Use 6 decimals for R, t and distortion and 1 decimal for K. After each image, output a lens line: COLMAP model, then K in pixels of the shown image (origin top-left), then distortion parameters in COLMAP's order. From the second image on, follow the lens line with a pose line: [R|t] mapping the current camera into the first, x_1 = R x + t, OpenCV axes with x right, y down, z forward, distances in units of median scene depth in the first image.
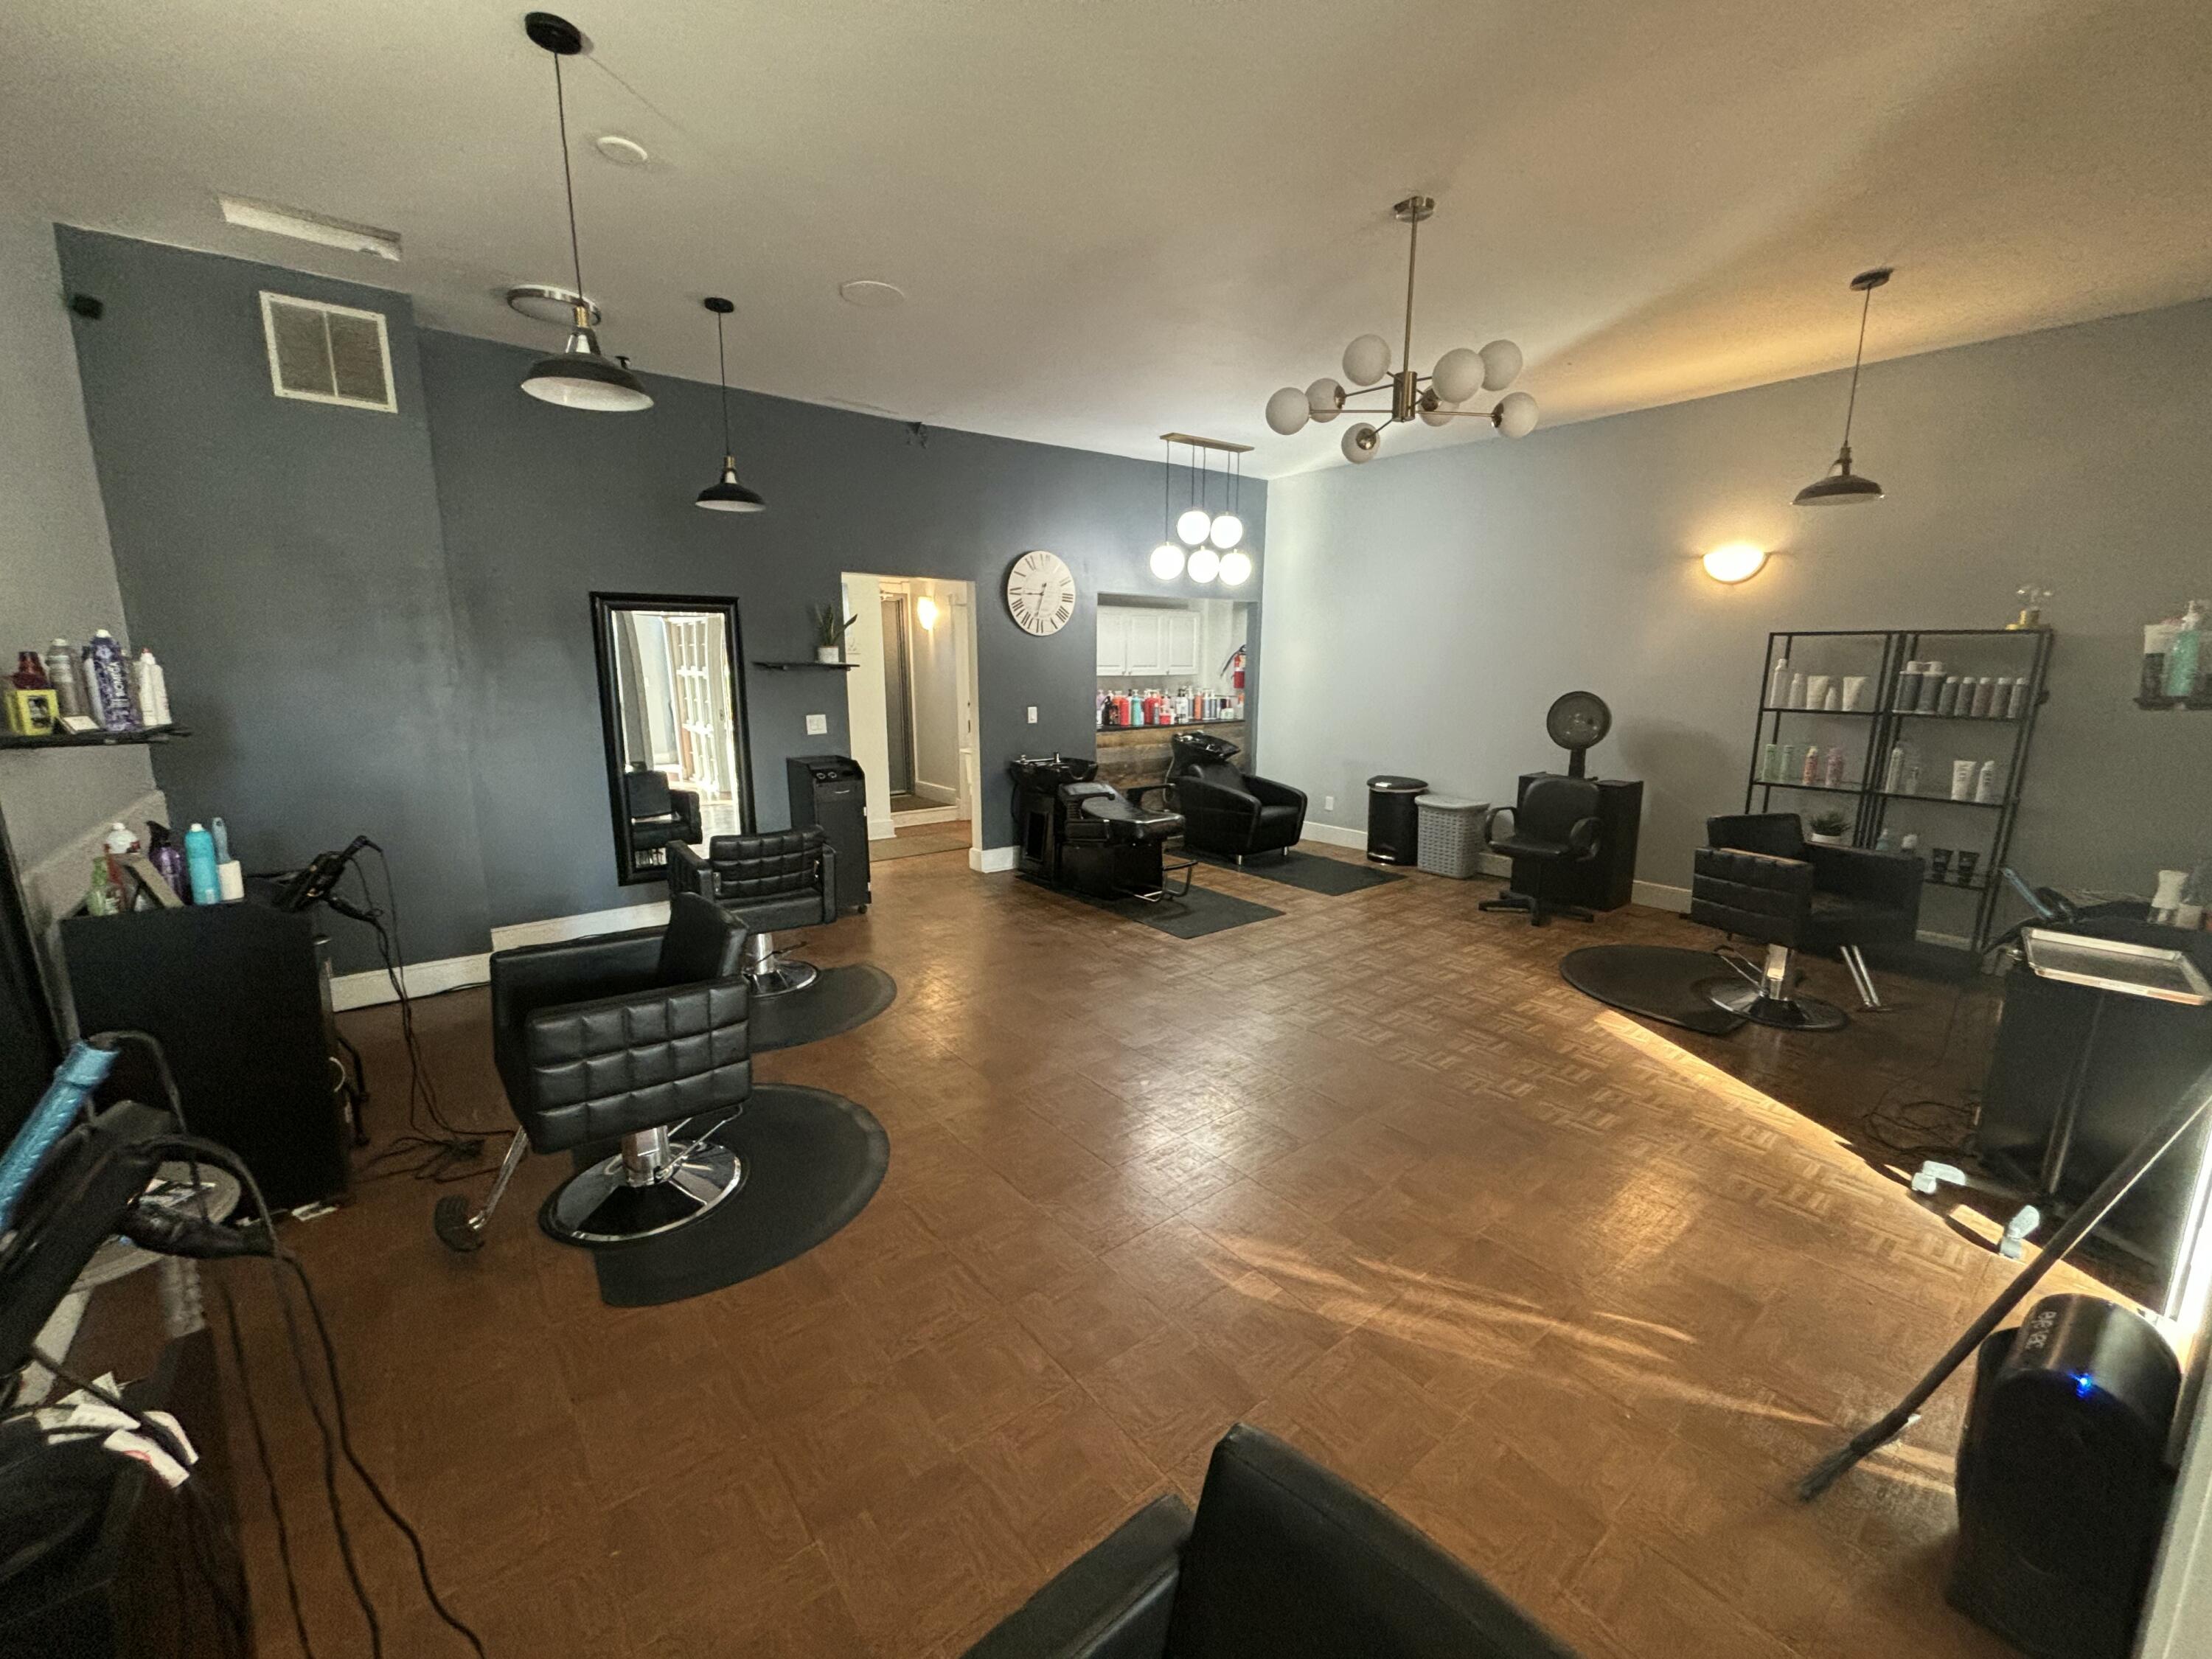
lens RADIAL K [[887.3, 0, 1104.8], [0, 887.3, 826.2], [0, 0, 1]] dist [0.034360, -0.021456]
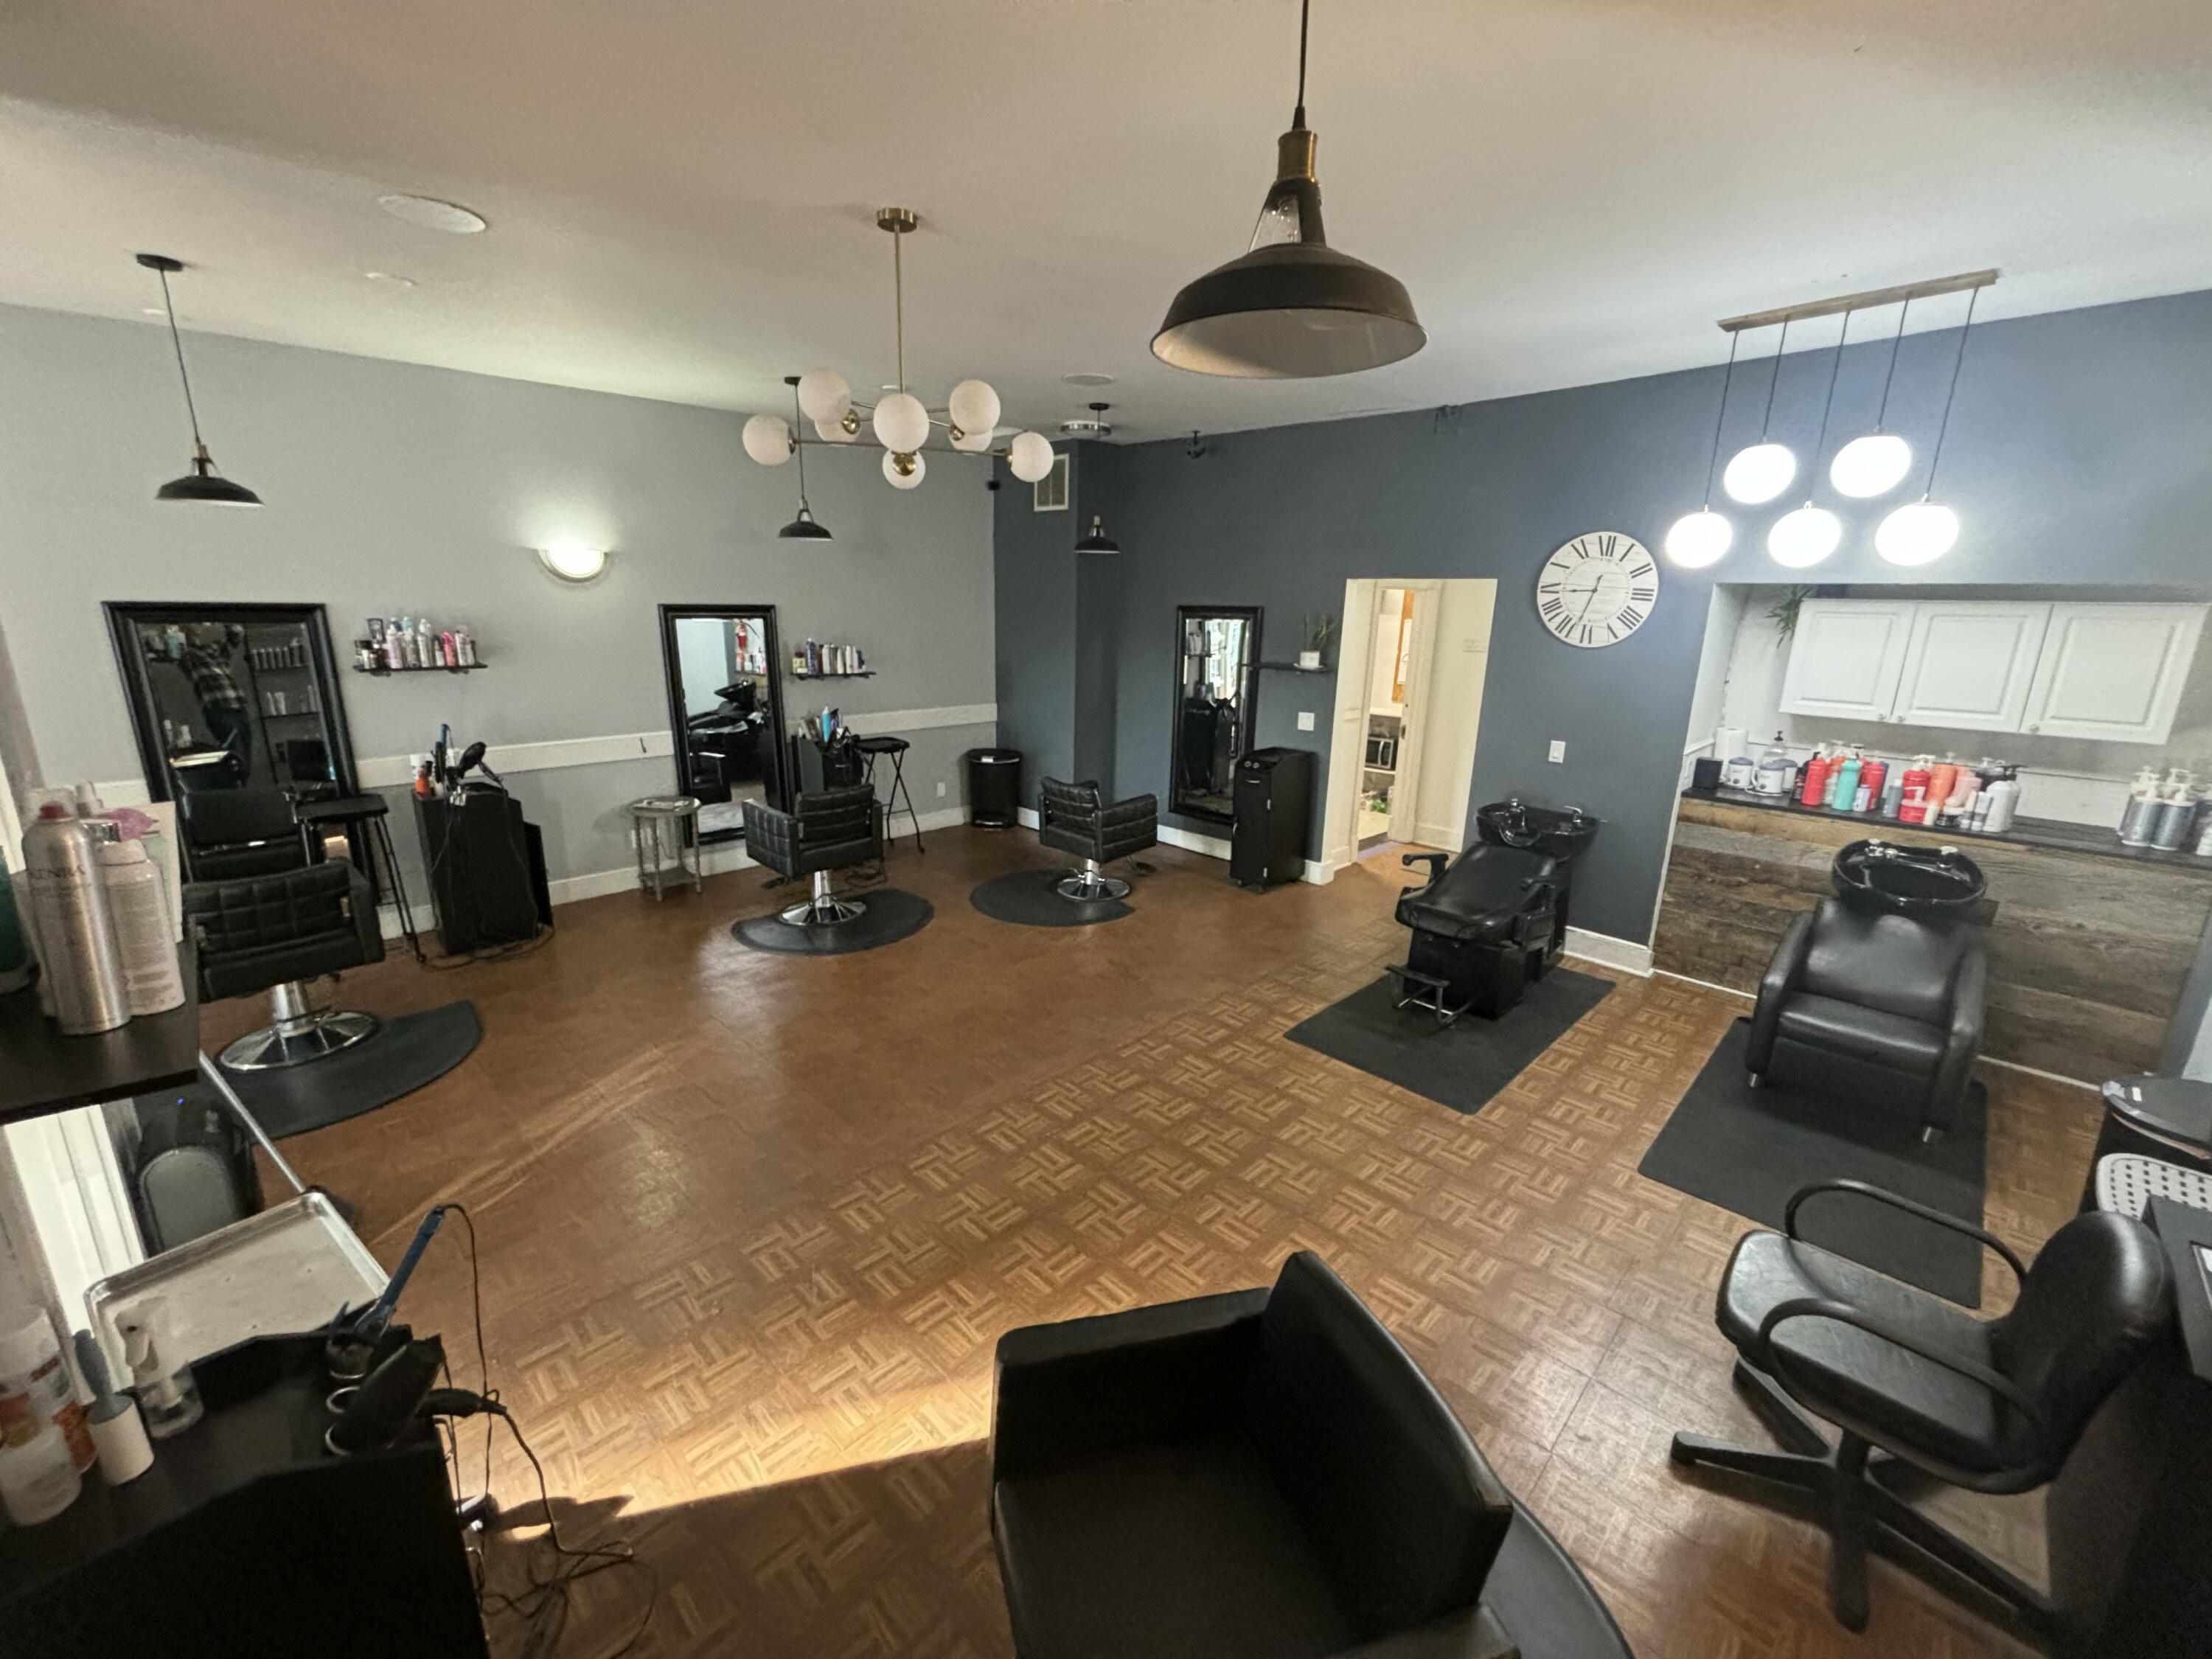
lens RADIAL K [[887.3, 0, 1104.8], [0, 887.3, 826.2], [0, 0, 1]] dist [0.034360, -0.021456]
pose [[0.121695, 0.247590, -0.961192, 0.644651], [-0.204309, 0.953901, 0.219844, -0.160819], [0.971313, 0.169626, 0.166670, 0.537027]]
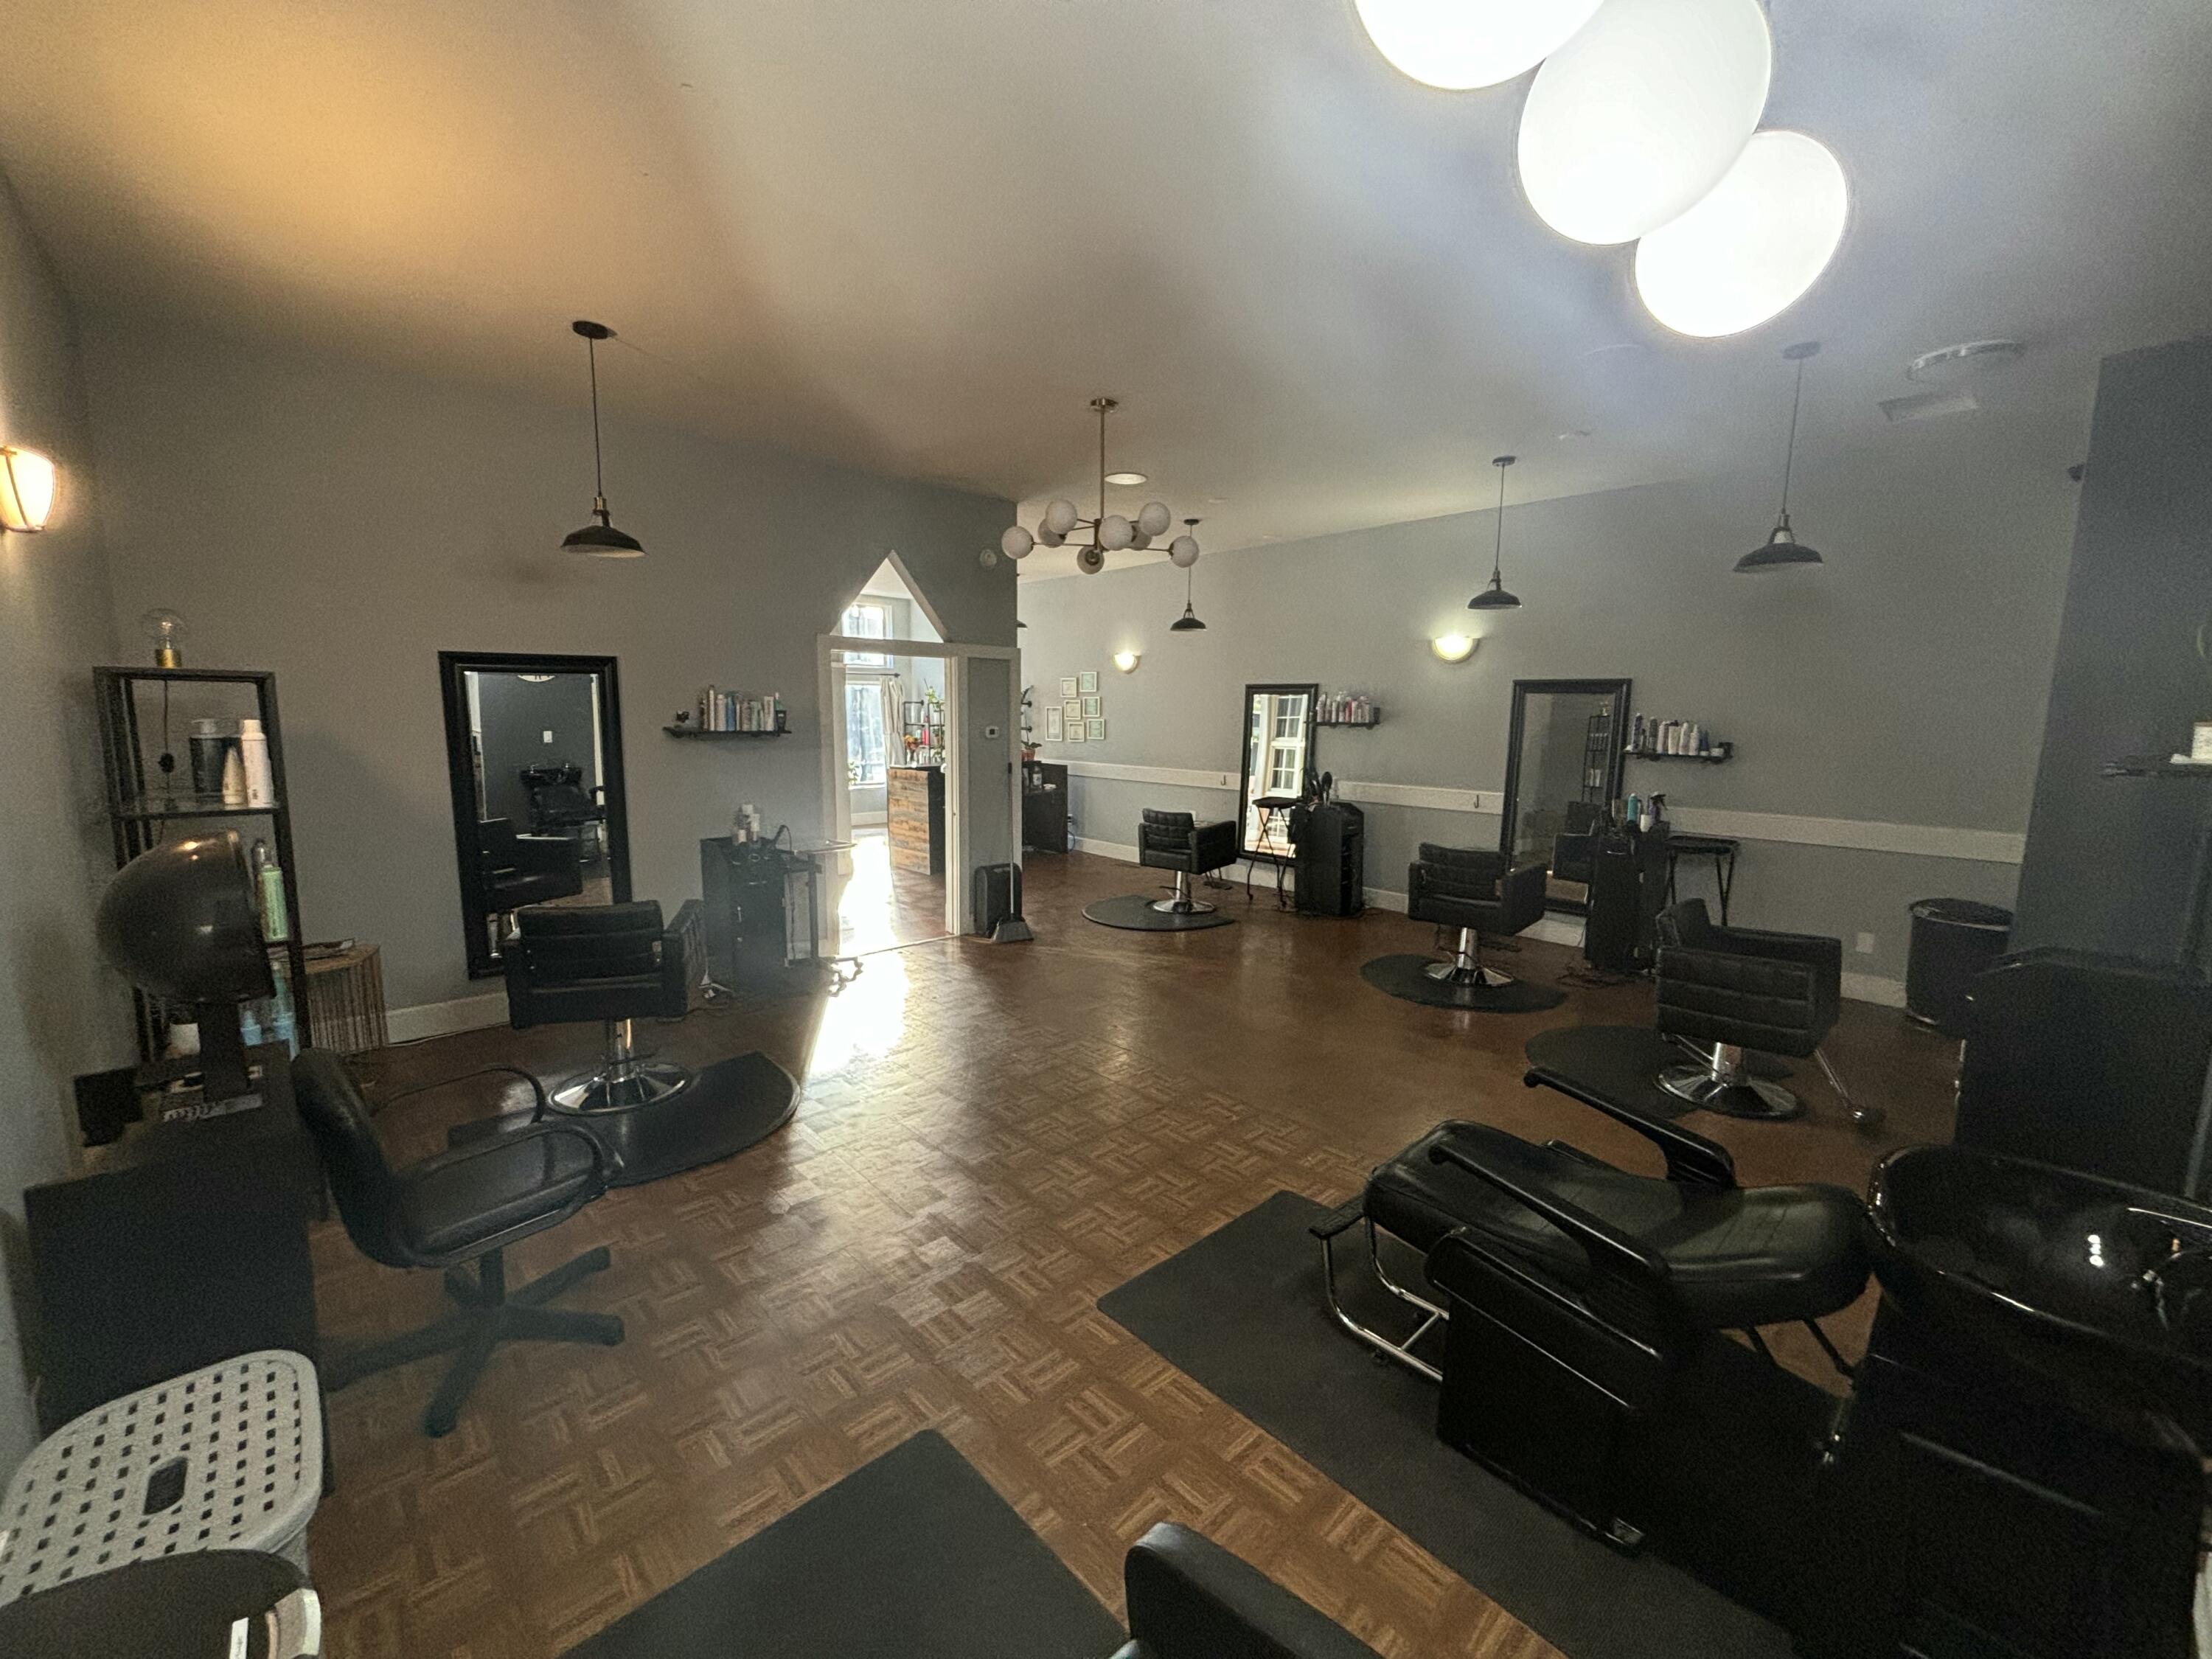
lens RADIAL K [[885.9, 0, 1102.0], [0, 885.9, 826.9], [0, 0, 1]] dist [0.002318, -0.004942]
pose [[-0.997010, 0.000878, -0.077273, 0.208806], [-0.023936, 0.947248, 0.319606, -0.235871], [0.073477, 0.320500, -0.944395, 1.181667]]
